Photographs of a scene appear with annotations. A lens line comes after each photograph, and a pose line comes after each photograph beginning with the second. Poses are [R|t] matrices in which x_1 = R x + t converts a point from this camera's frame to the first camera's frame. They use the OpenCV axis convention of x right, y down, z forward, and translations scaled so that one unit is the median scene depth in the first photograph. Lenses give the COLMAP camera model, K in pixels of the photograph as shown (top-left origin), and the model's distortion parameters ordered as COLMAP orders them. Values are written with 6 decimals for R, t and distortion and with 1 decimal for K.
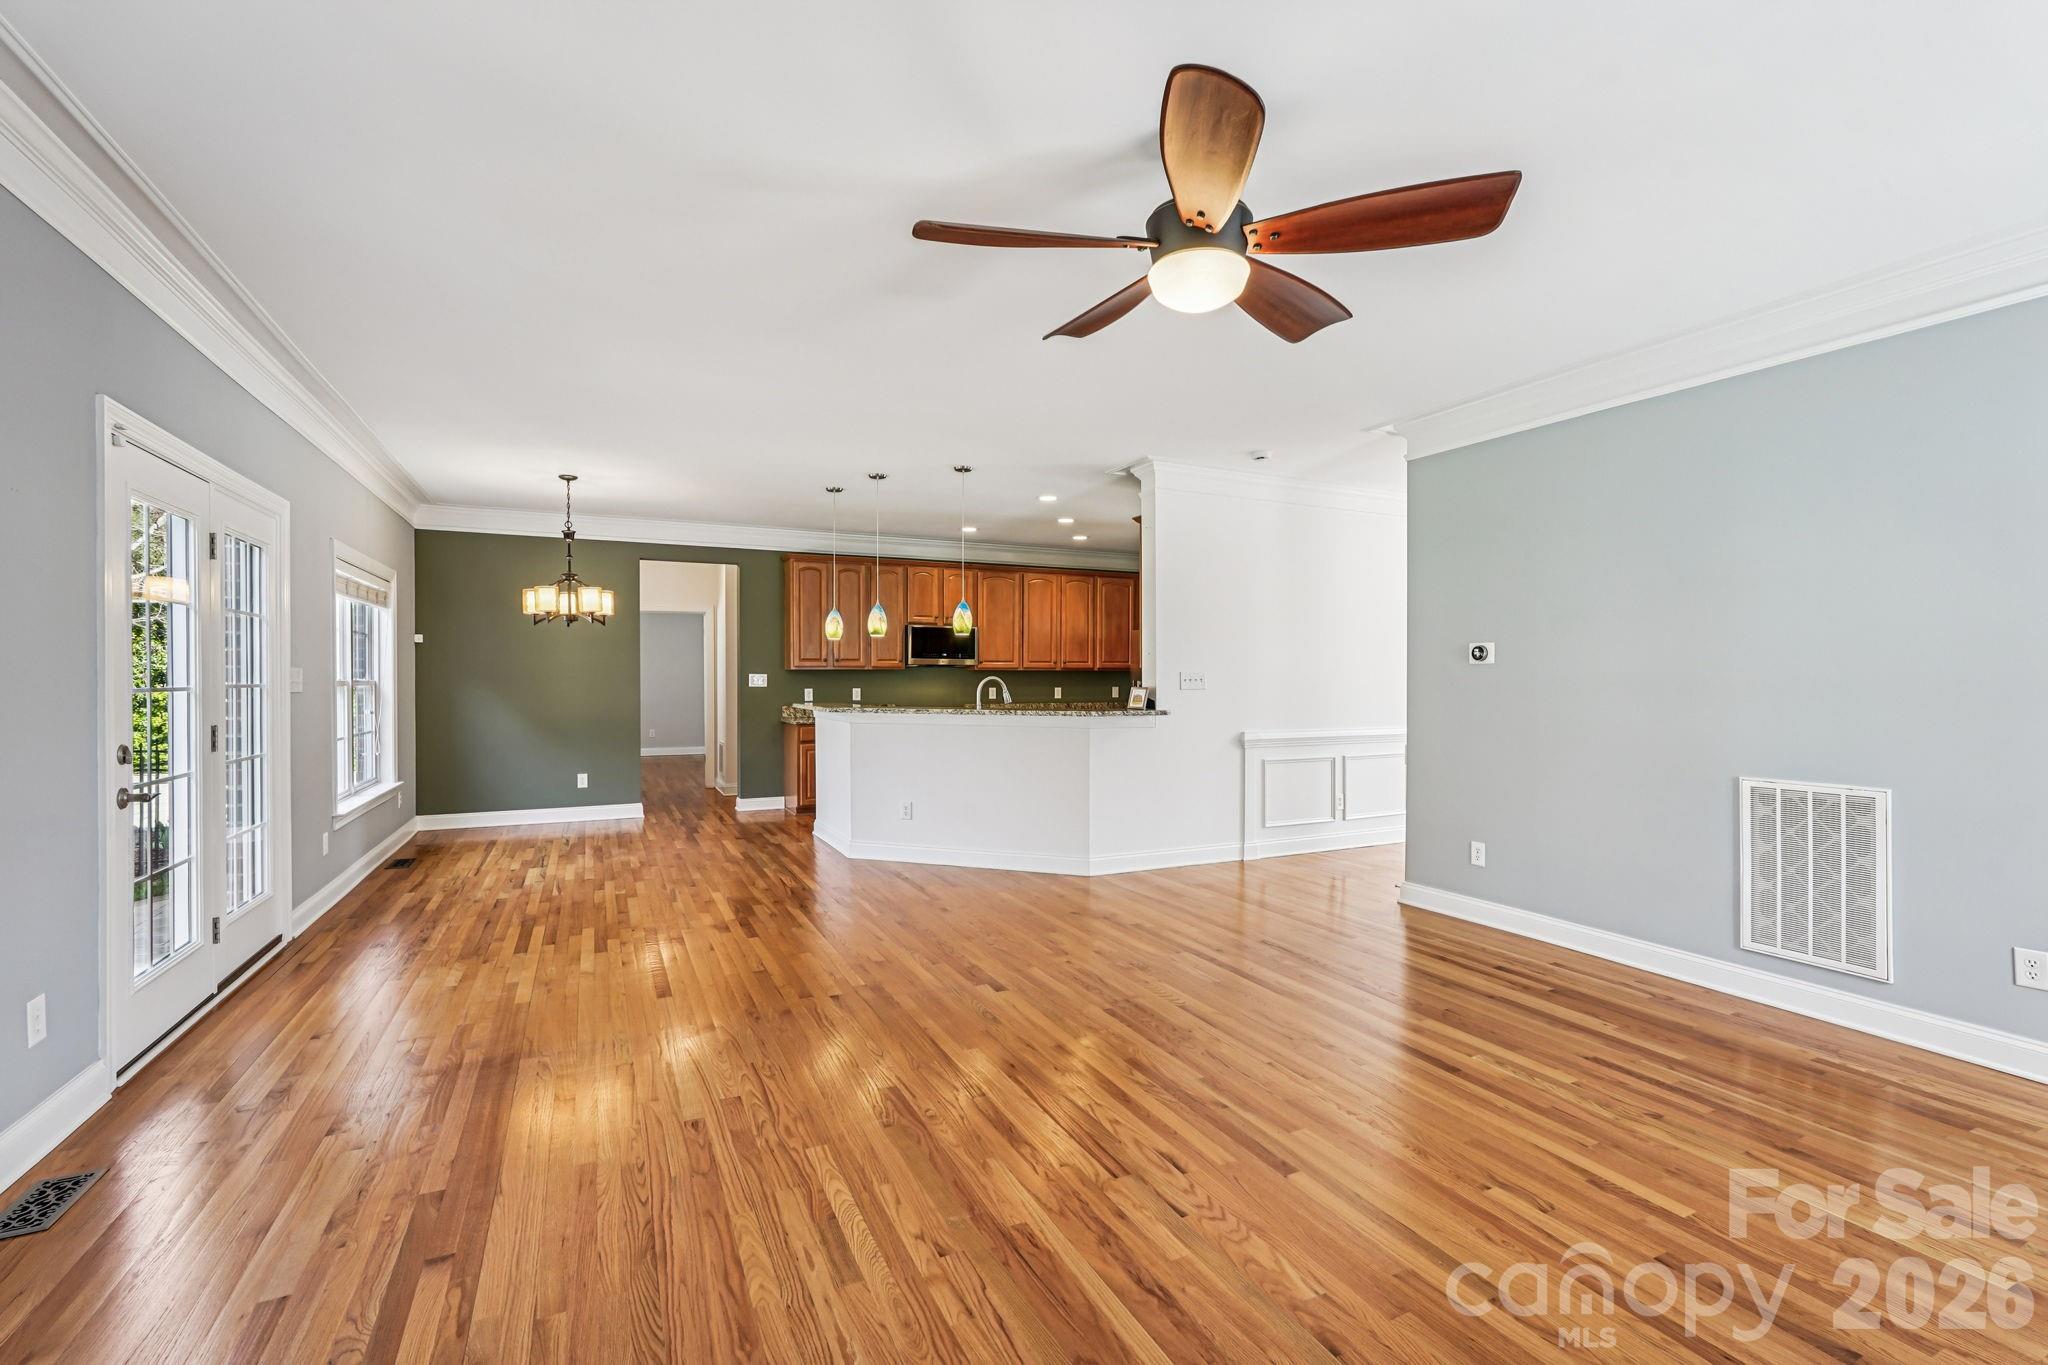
lens RADIAL K [[908.4, 0, 1033.8], [0, 908.4, 679.0], [0, 0, 1]] dist [-0.013276, 0.006011]
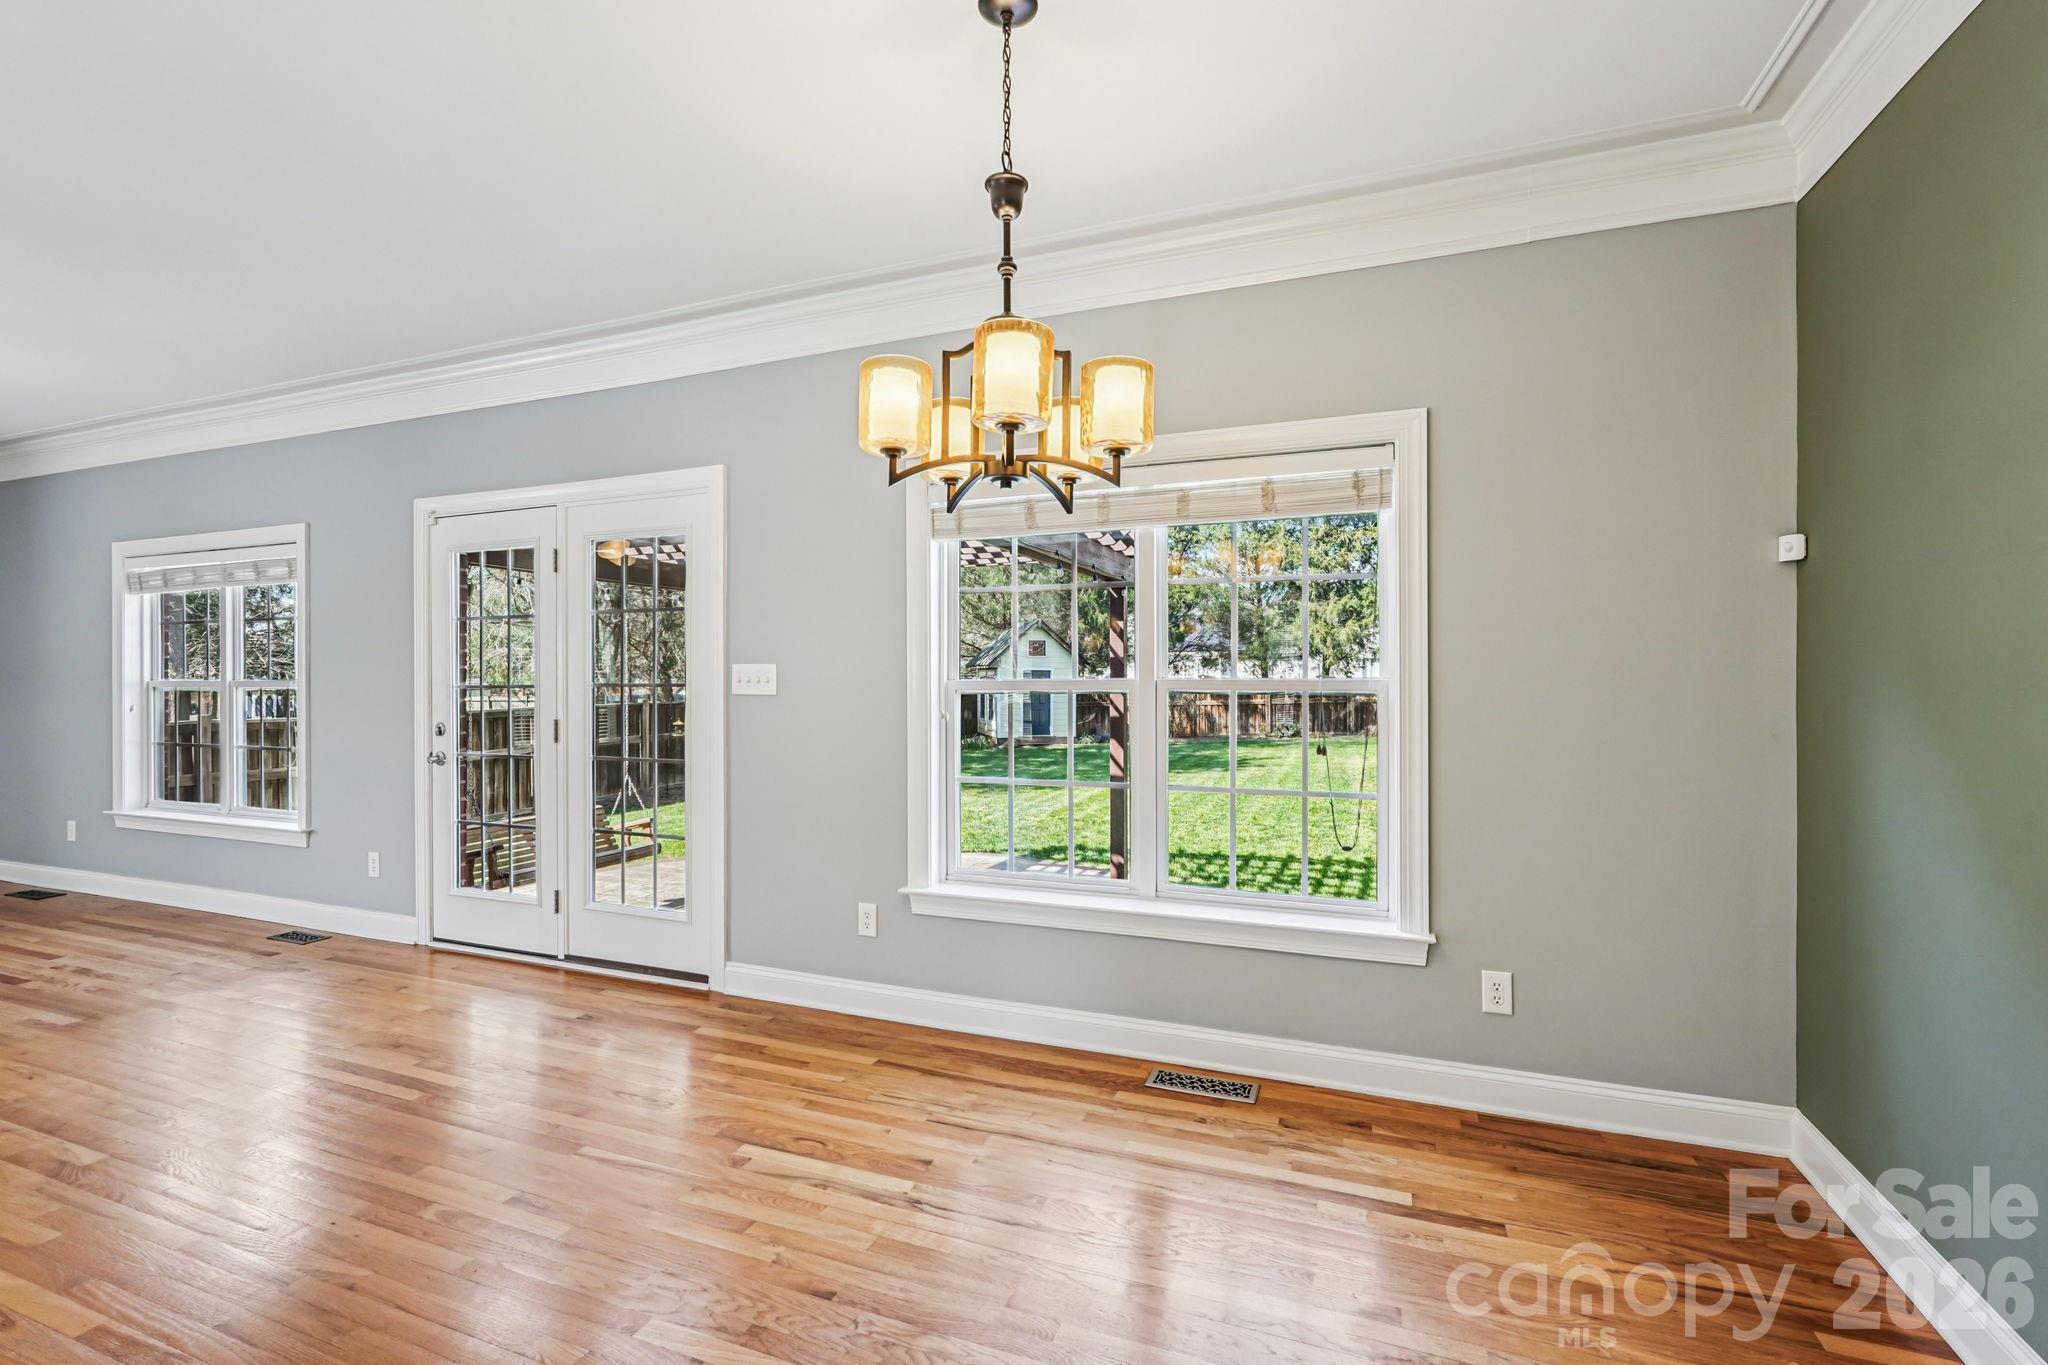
lens RADIAL K [[908.4, 0, 1019.0], [0, 908.4, 674.2], [0, 0, 1]] dist [-0.013276, 0.006011]
pose [[-0.744641, -0.000294, -0.667465, -0.579155], [0.001727, 0.999996, -0.002367, -0.002512], [0.667462, -0.002915, -0.744638, 2.216405]]
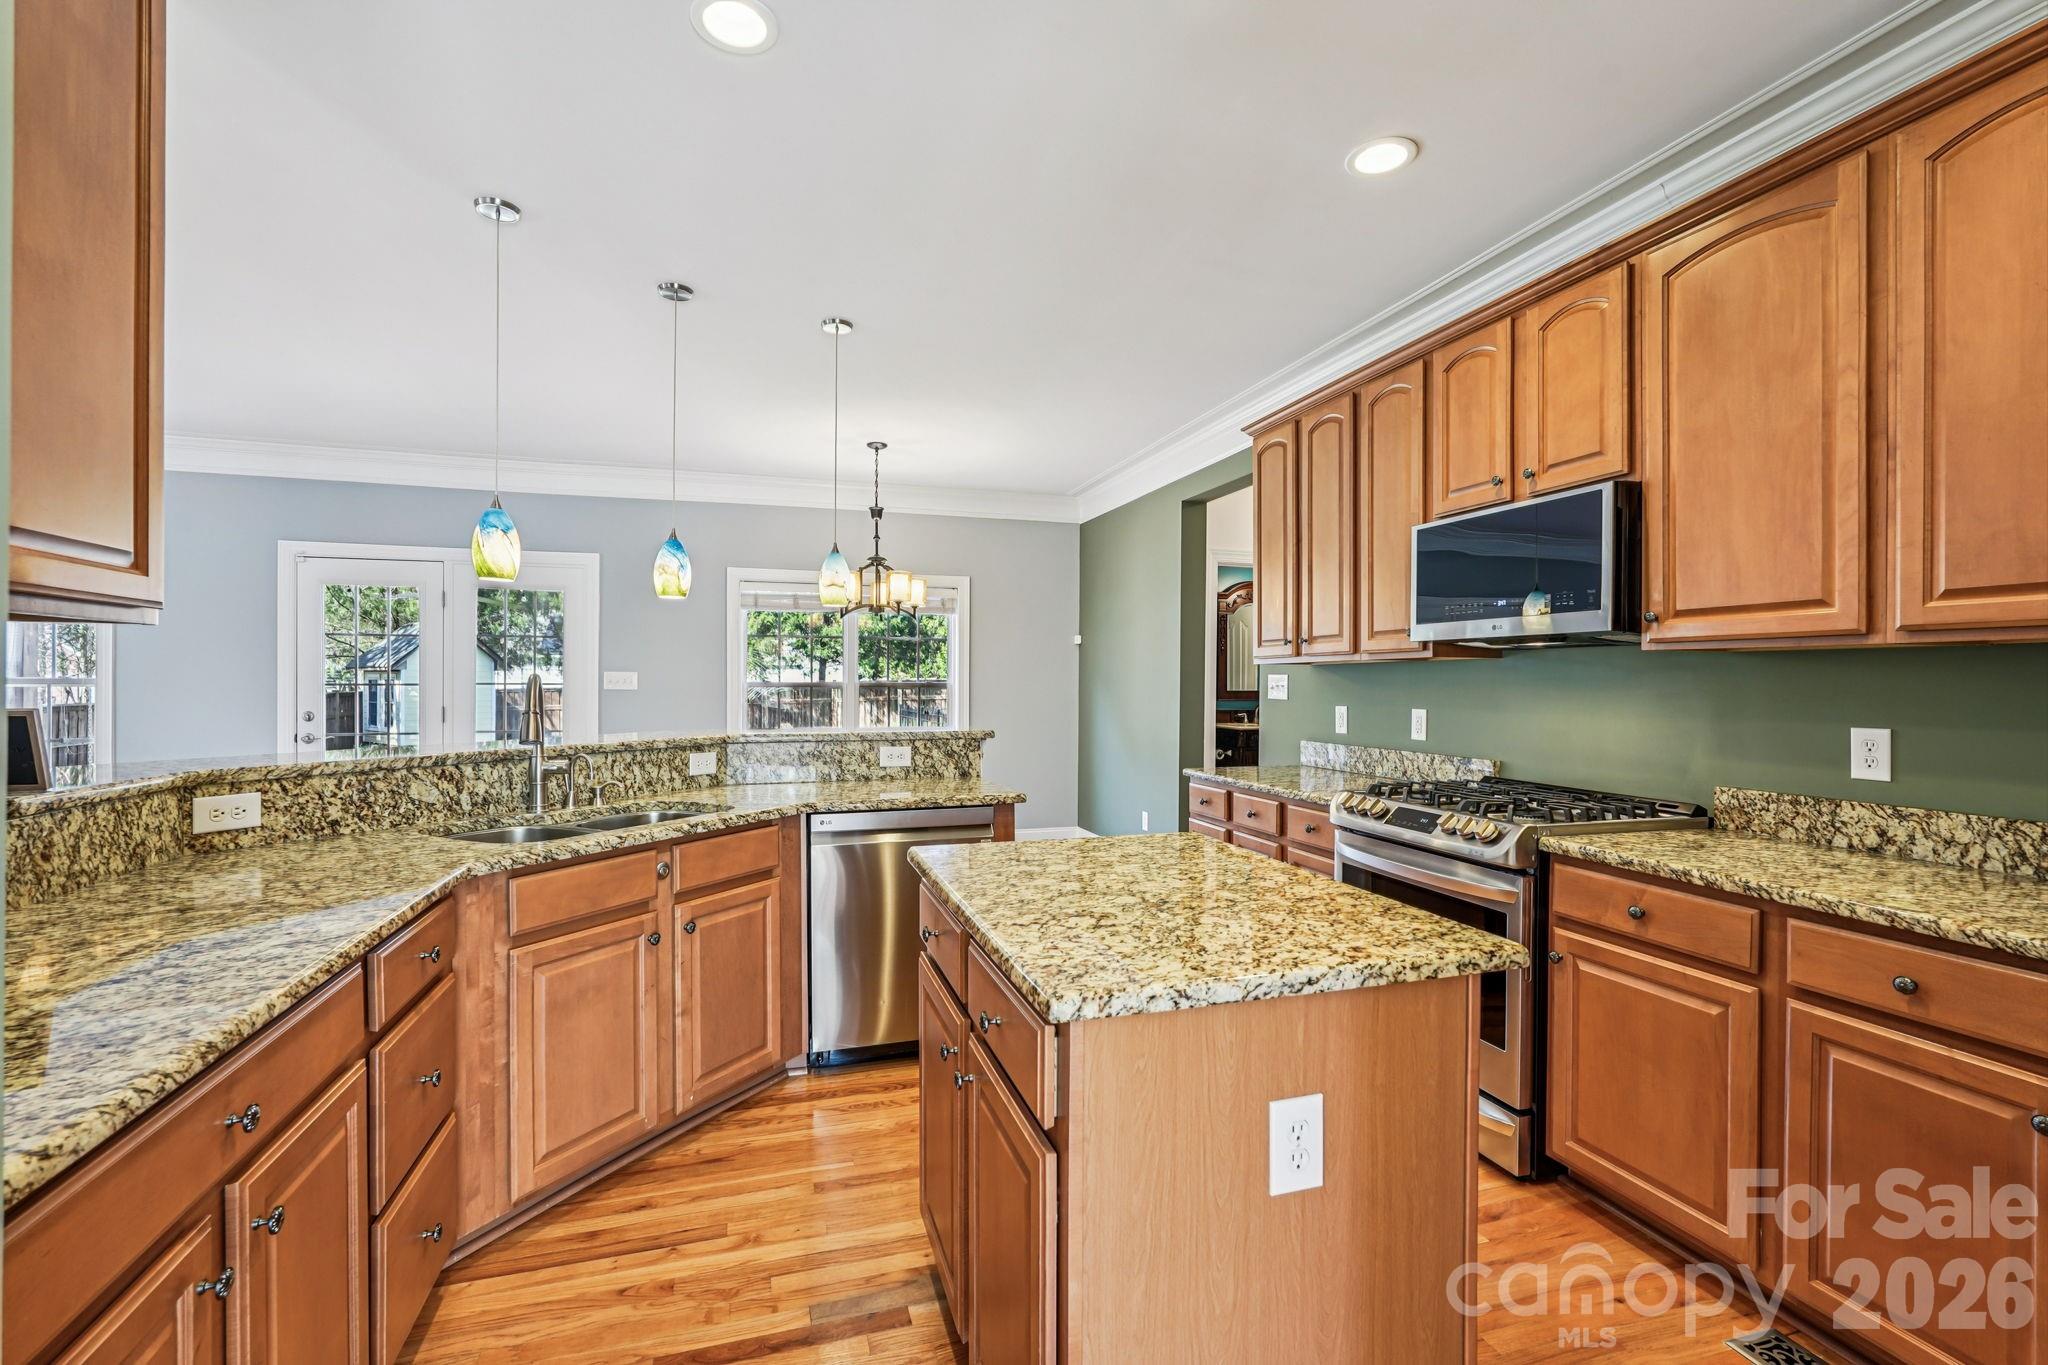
lens RADIAL K [[908.4, 0, 1030.2], [0, 908.4, 683.3], [0, 0, 1]] dist [-0.013276, 0.006011]
pose [[-0.160976, 0.001533, -0.986957, 0.563347], [-0.003732, 0.999991, 0.002162, -0.001199], [0.986951, 0.004031, -0.160969, 2.323473]]
